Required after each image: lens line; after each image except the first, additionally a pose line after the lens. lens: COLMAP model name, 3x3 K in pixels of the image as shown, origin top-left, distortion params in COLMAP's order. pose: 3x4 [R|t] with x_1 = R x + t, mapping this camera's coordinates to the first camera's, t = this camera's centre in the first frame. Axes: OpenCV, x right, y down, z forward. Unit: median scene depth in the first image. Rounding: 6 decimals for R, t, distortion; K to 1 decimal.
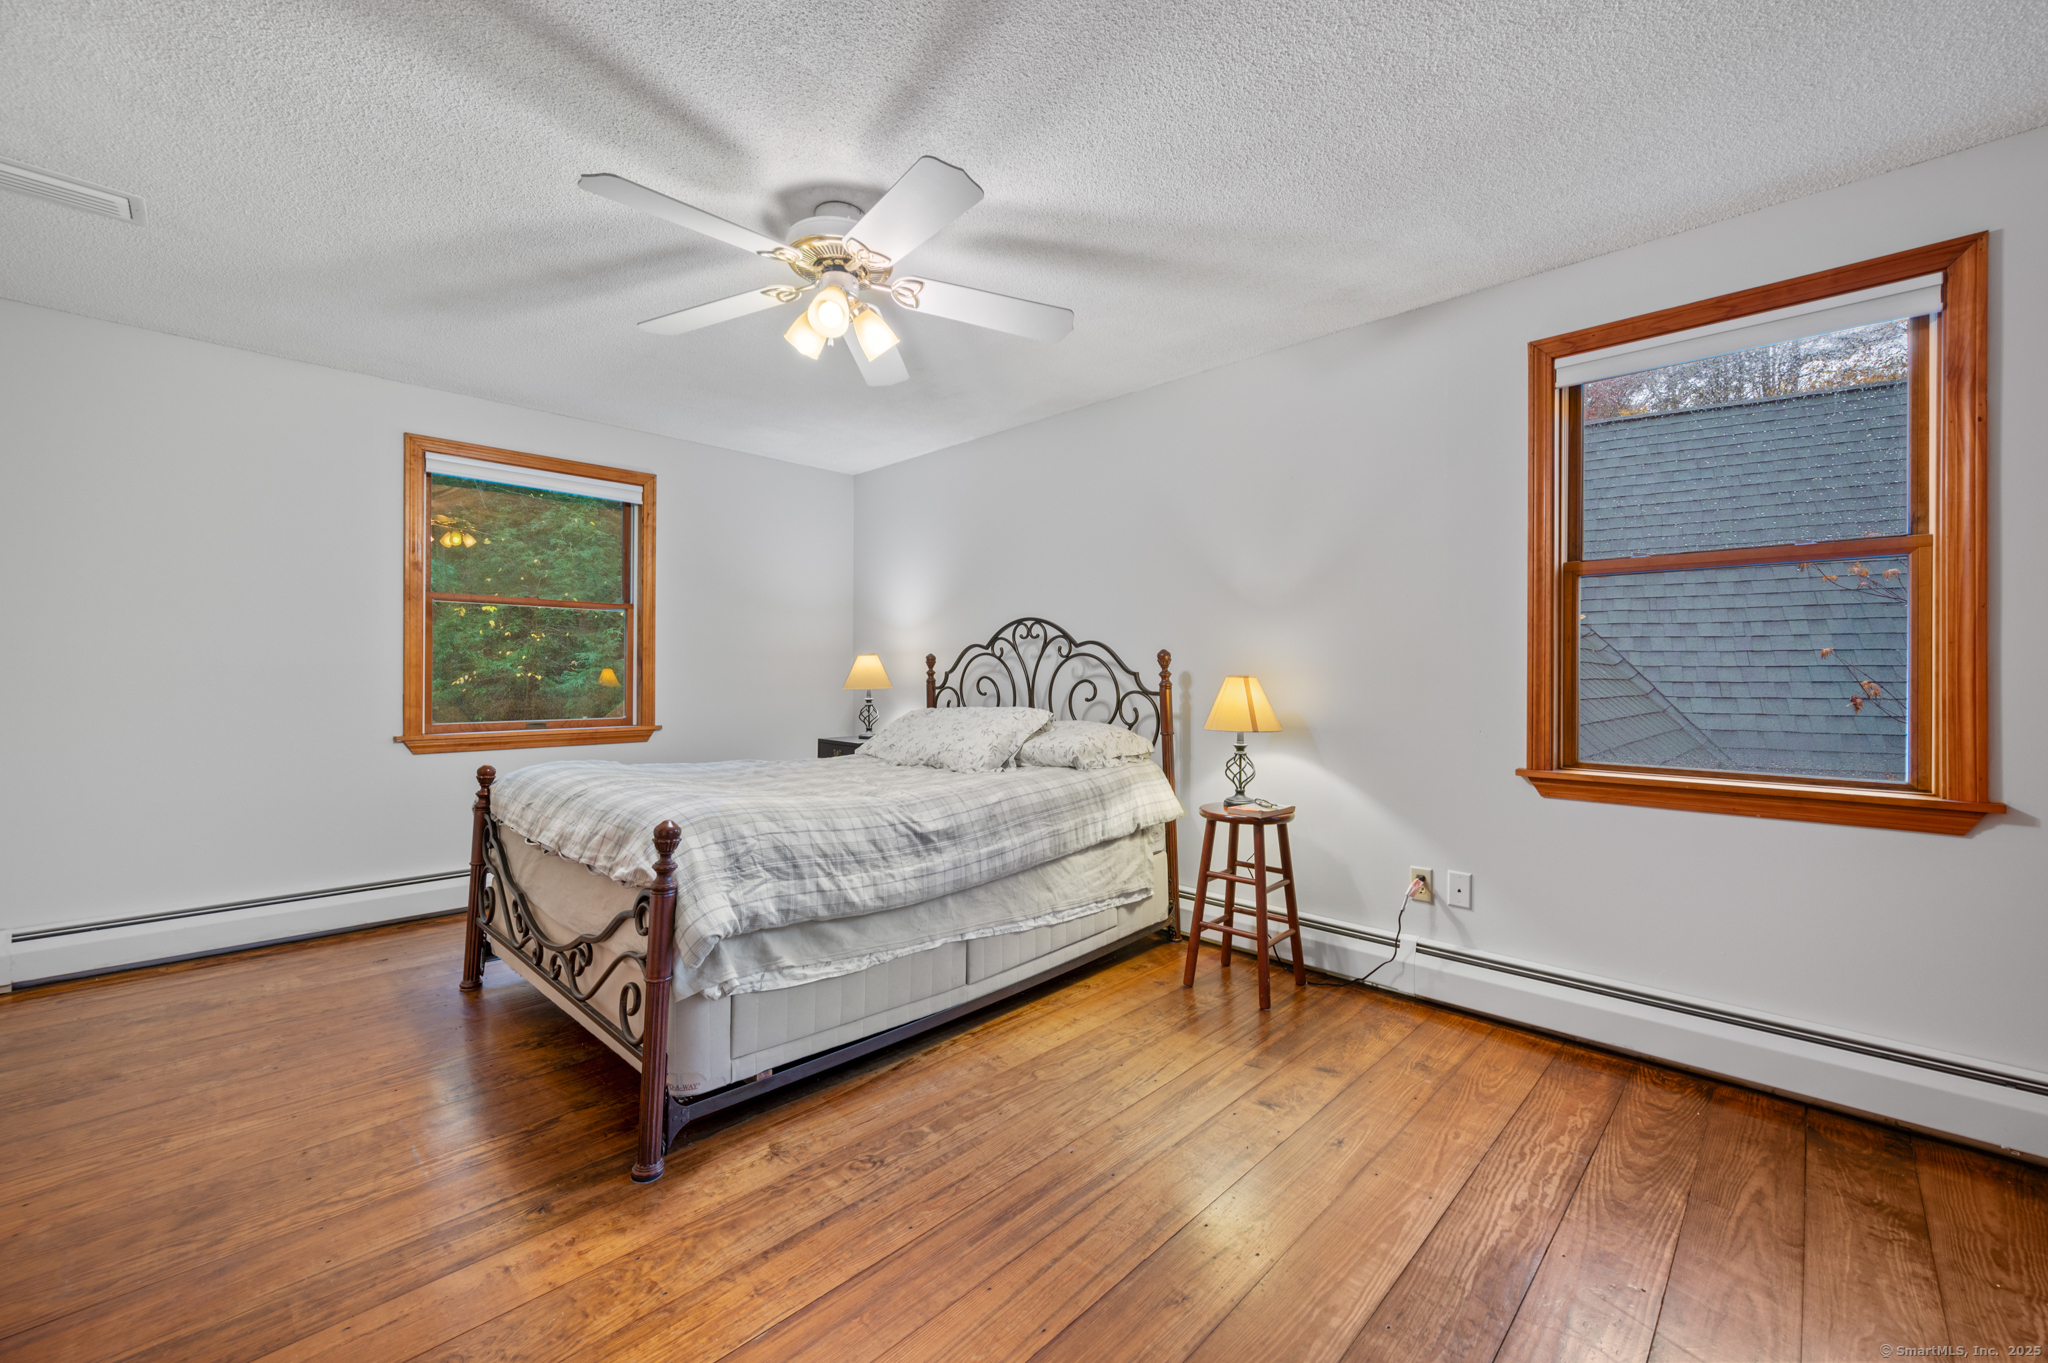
lens RADIAL K [[821.3, 0, 1021.3], [0, 821.3, 674.3], [0, 0, 1]] dist [0.001502, 0.000675]
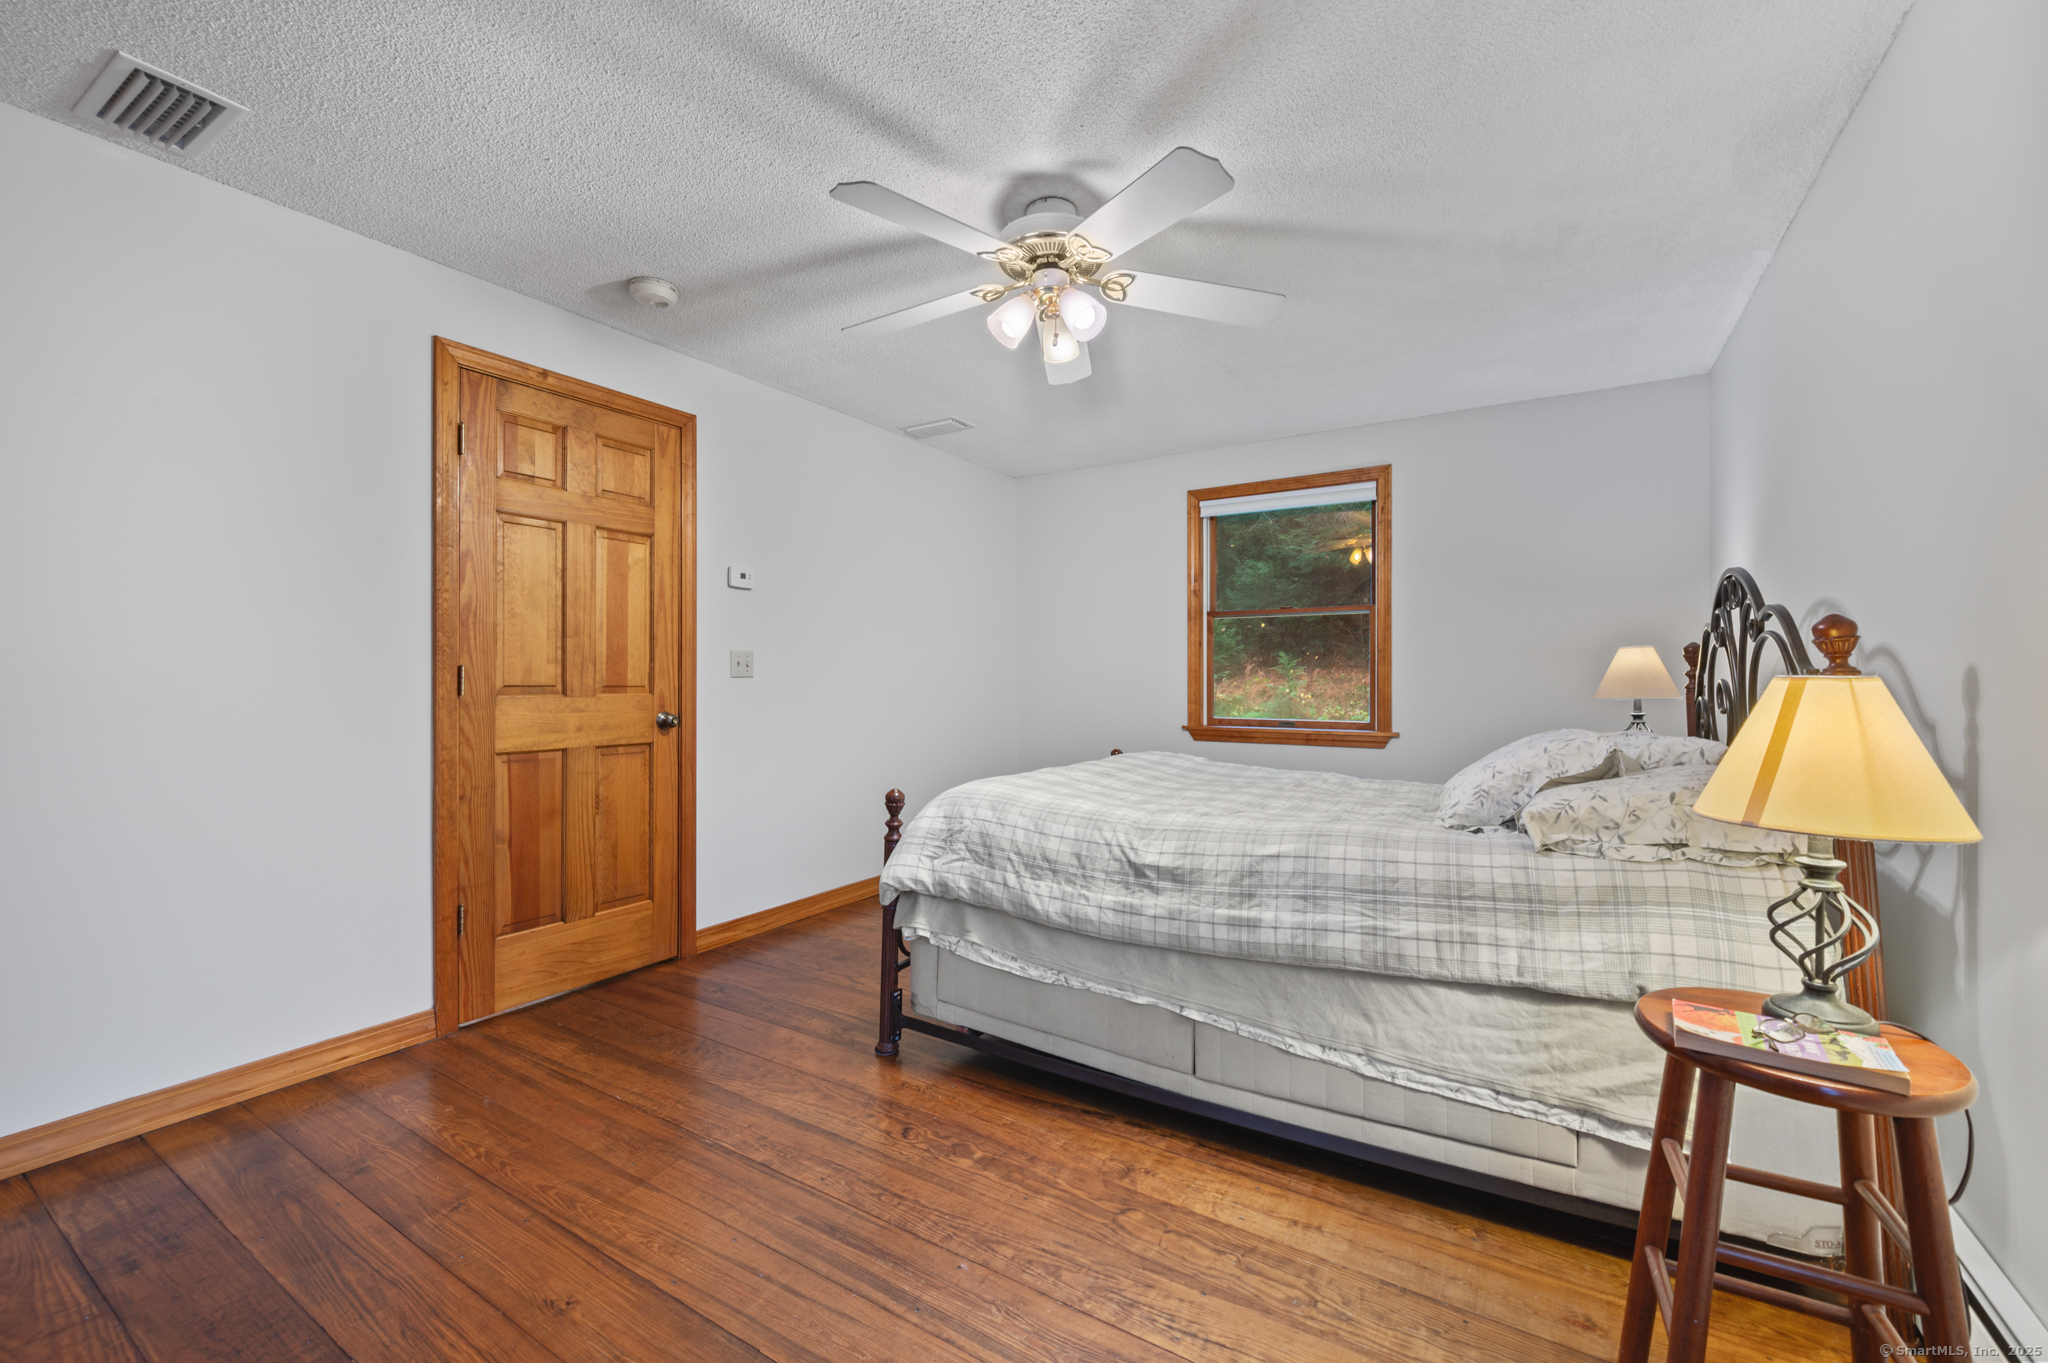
lens RADIAL K [[821.3, 0, 1019.3], [0, 821.3, 677.7], [0, 0, 1]] dist [0.001502, 0.000675]
pose [[0.216069, -0.002755, -0.976374, 0.684952], [0.001558, 0.999996, -0.002477, 0.003275], [0.976377, -0.000986, 0.216072, 0.699701]]
